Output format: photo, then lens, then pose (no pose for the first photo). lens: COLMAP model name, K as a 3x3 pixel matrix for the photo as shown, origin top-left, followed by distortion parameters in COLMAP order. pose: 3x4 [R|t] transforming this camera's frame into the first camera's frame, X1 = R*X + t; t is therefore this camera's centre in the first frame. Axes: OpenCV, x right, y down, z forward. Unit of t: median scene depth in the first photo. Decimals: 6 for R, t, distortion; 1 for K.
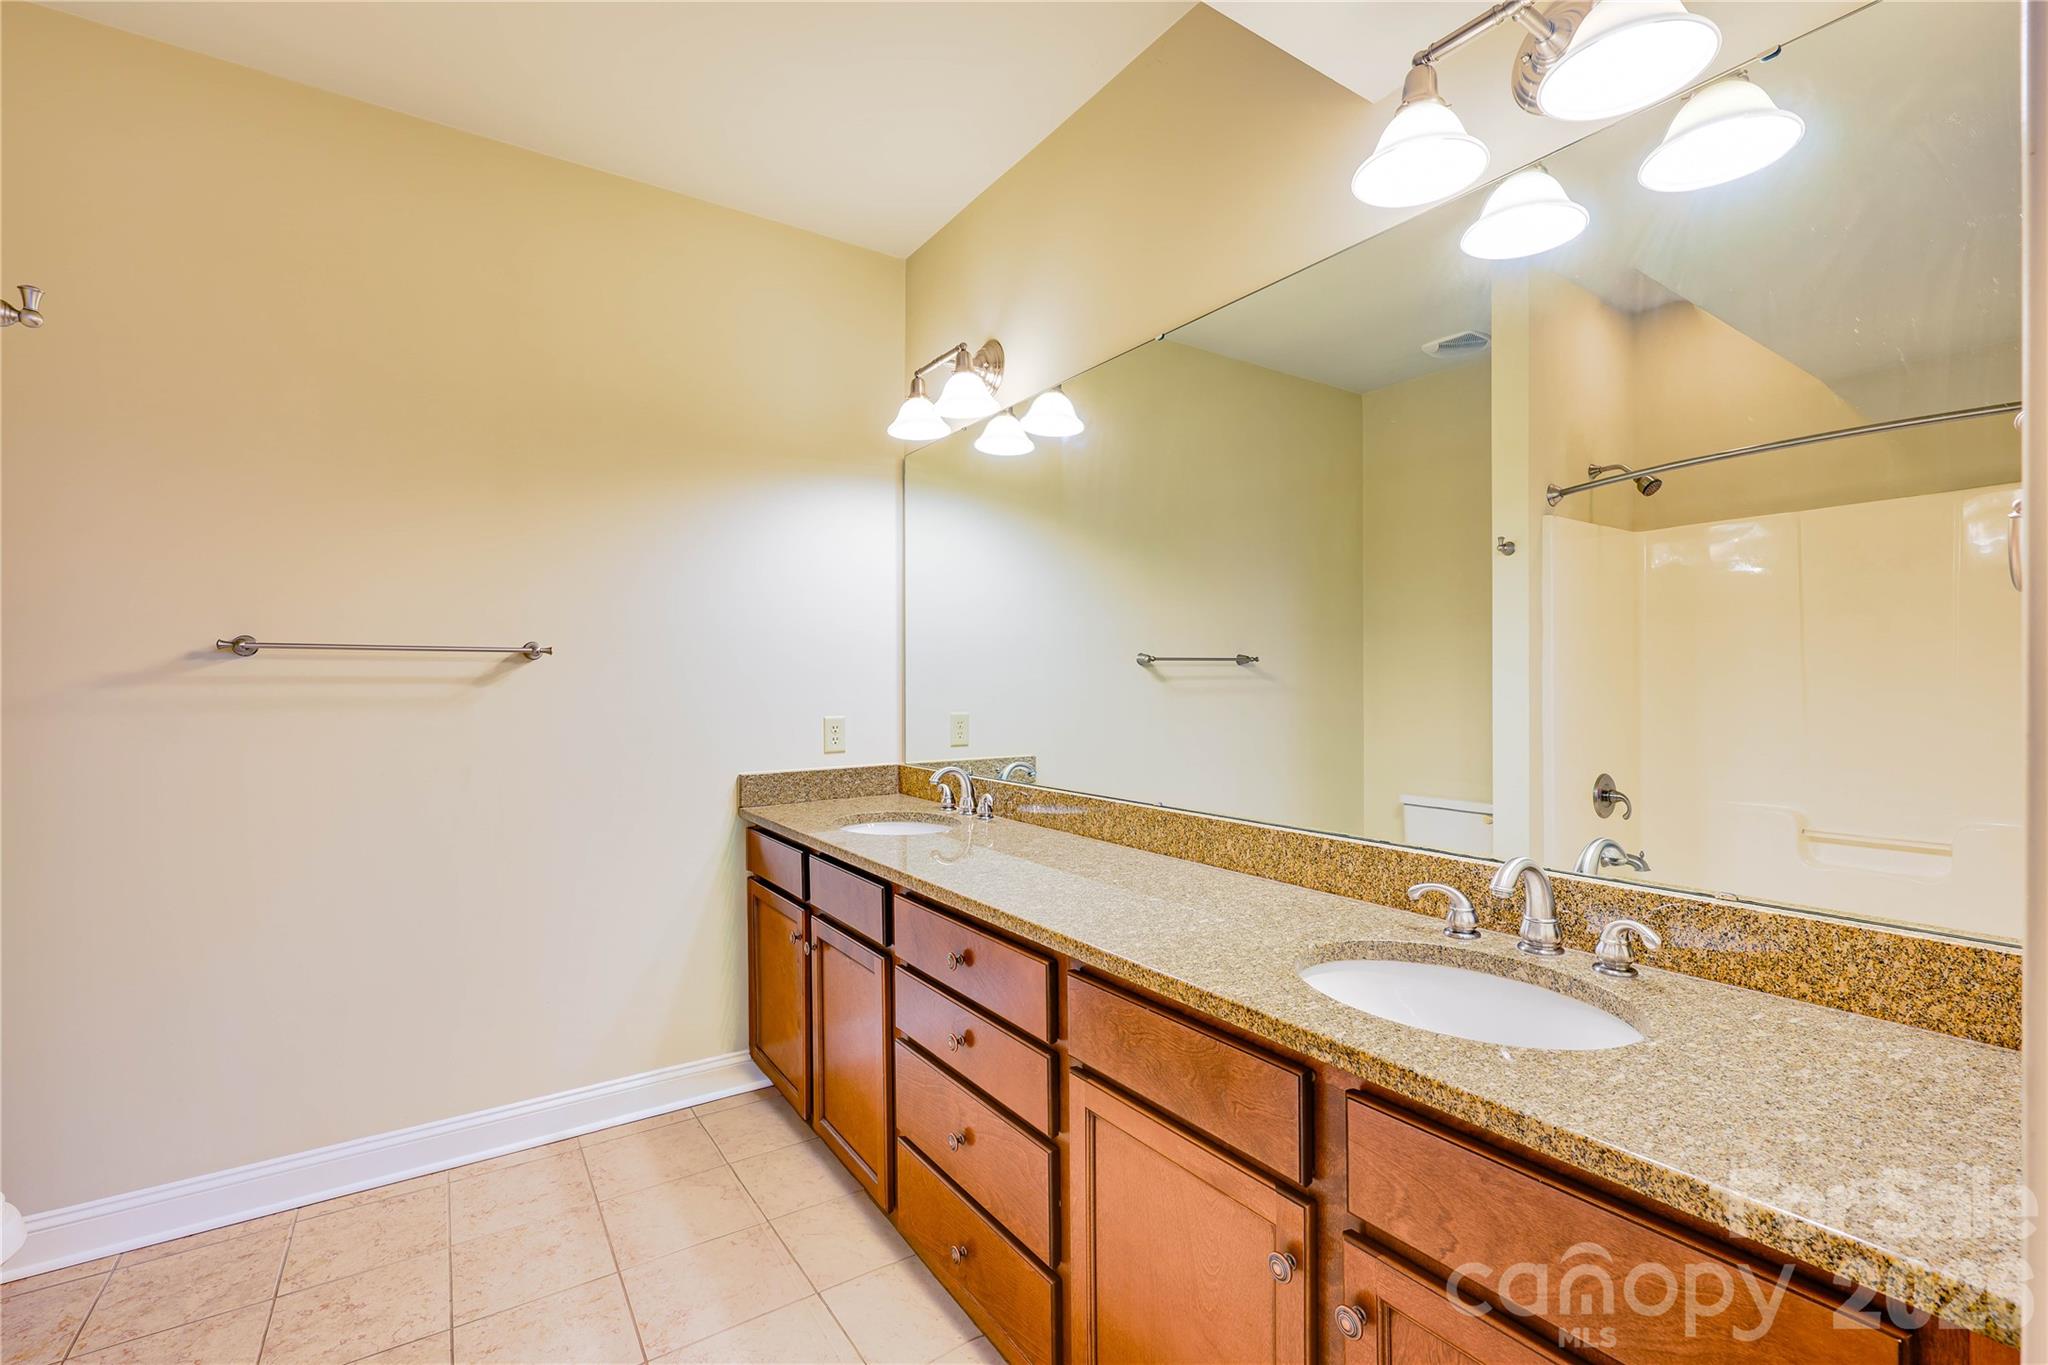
lens RADIAL K [[903.1, 0, 1006.4], [0, 903.1, 674.8], [0, 0, 1]] dist [0.001470, 0.000432]
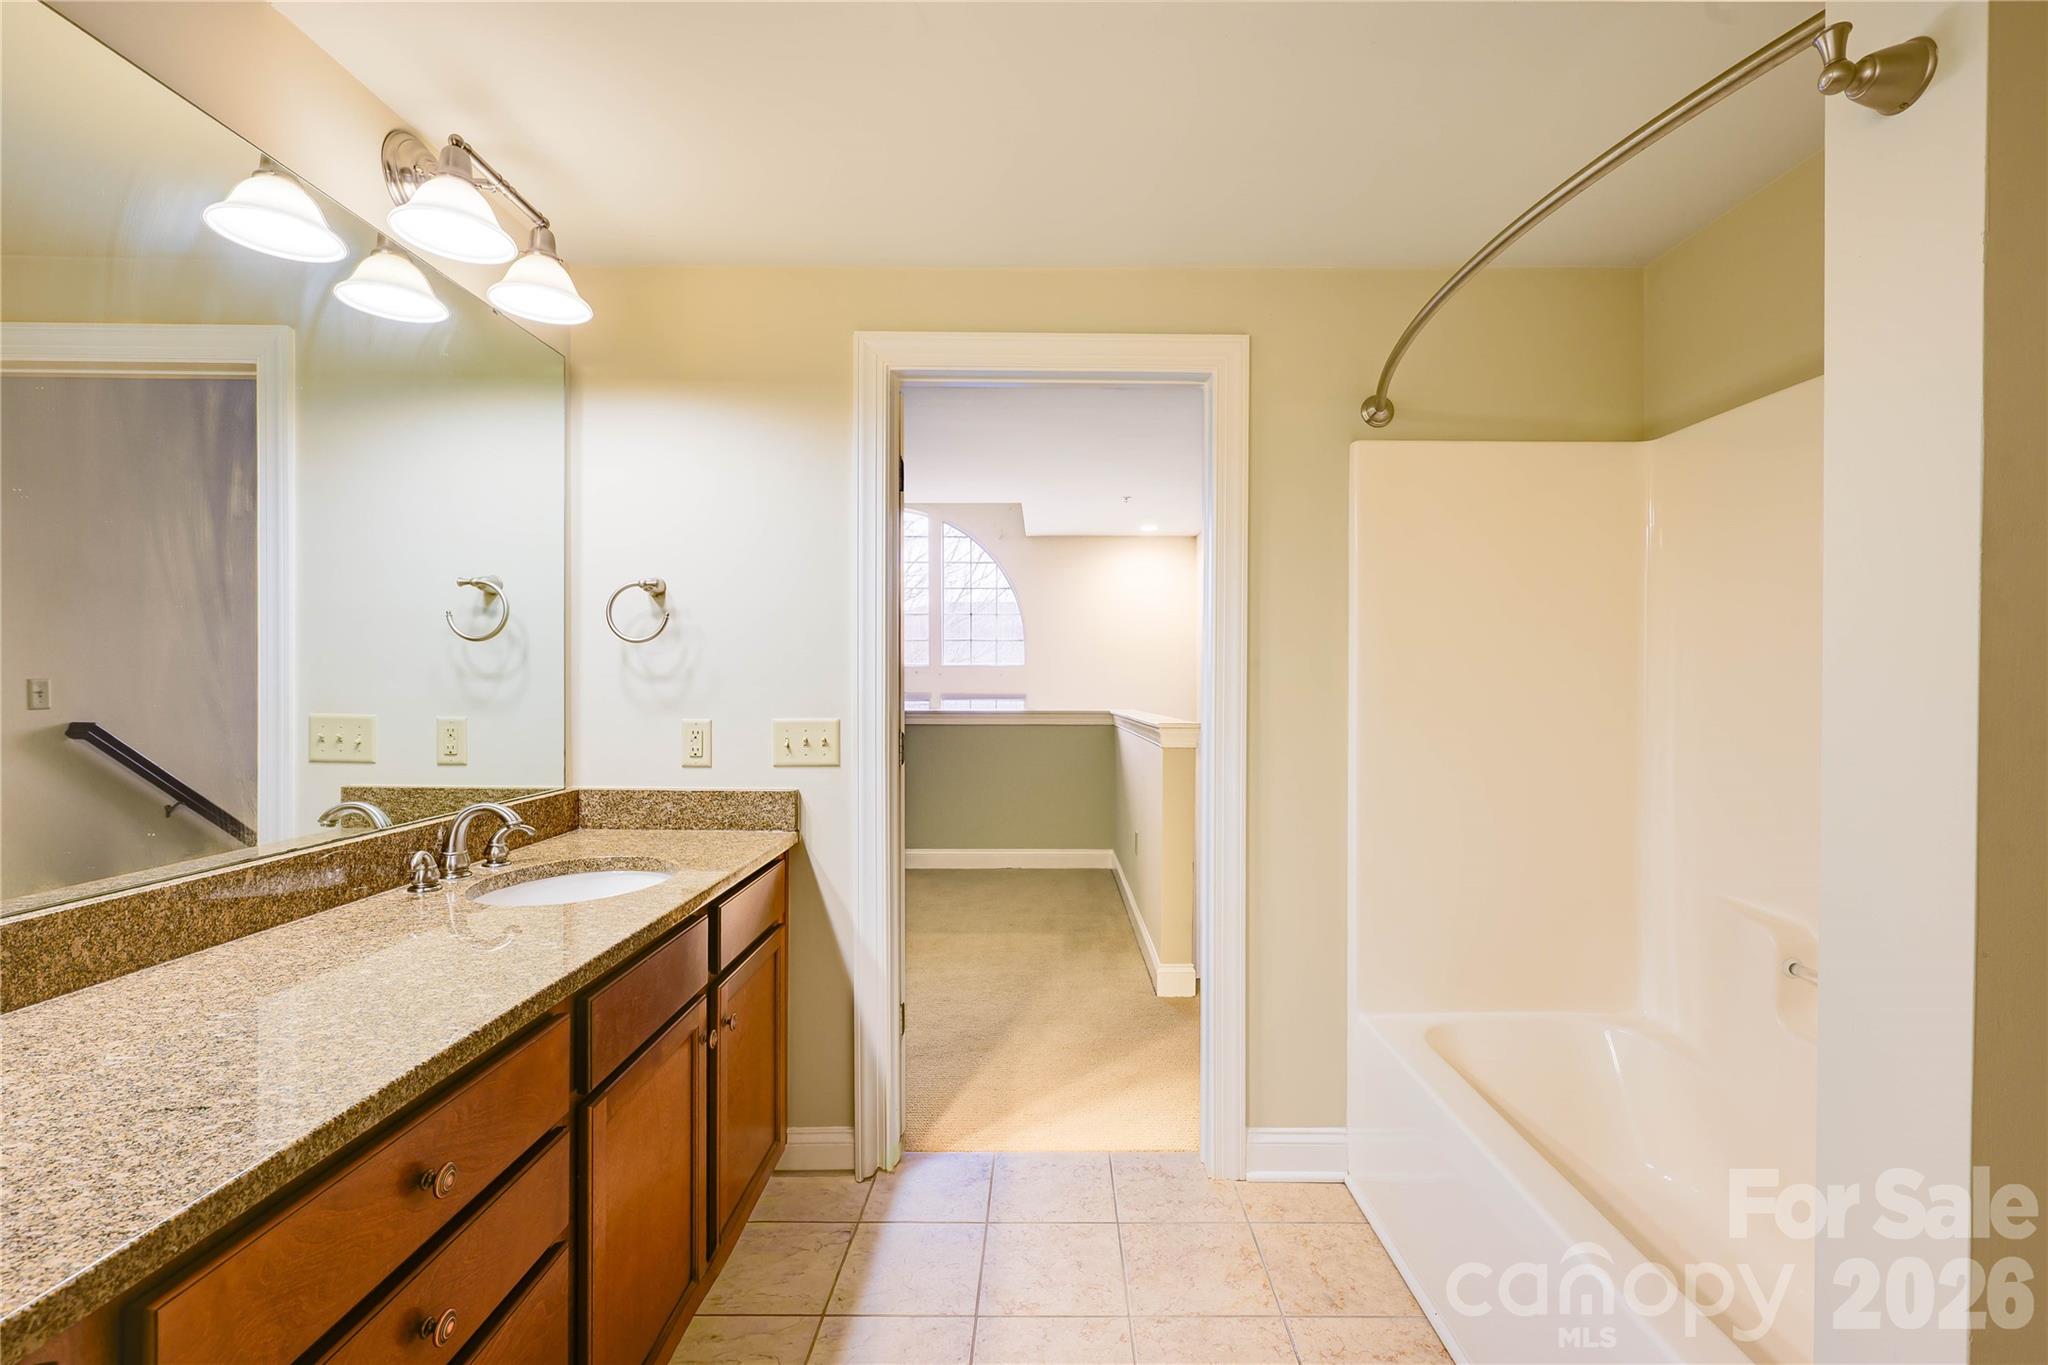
lens RADIAL K [[903.1, 0, 1006.4], [0, 903.1, 674.8], [0, 0, 1]] dist [0.001470, 0.000432]
pose [[-0.829409, 0.009594, 0.558560, -0.647608], [-0.002252, 0.999787, -0.020518, 0.024570], [-0.558638, -0.018276, -0.829211, 1.279155]]
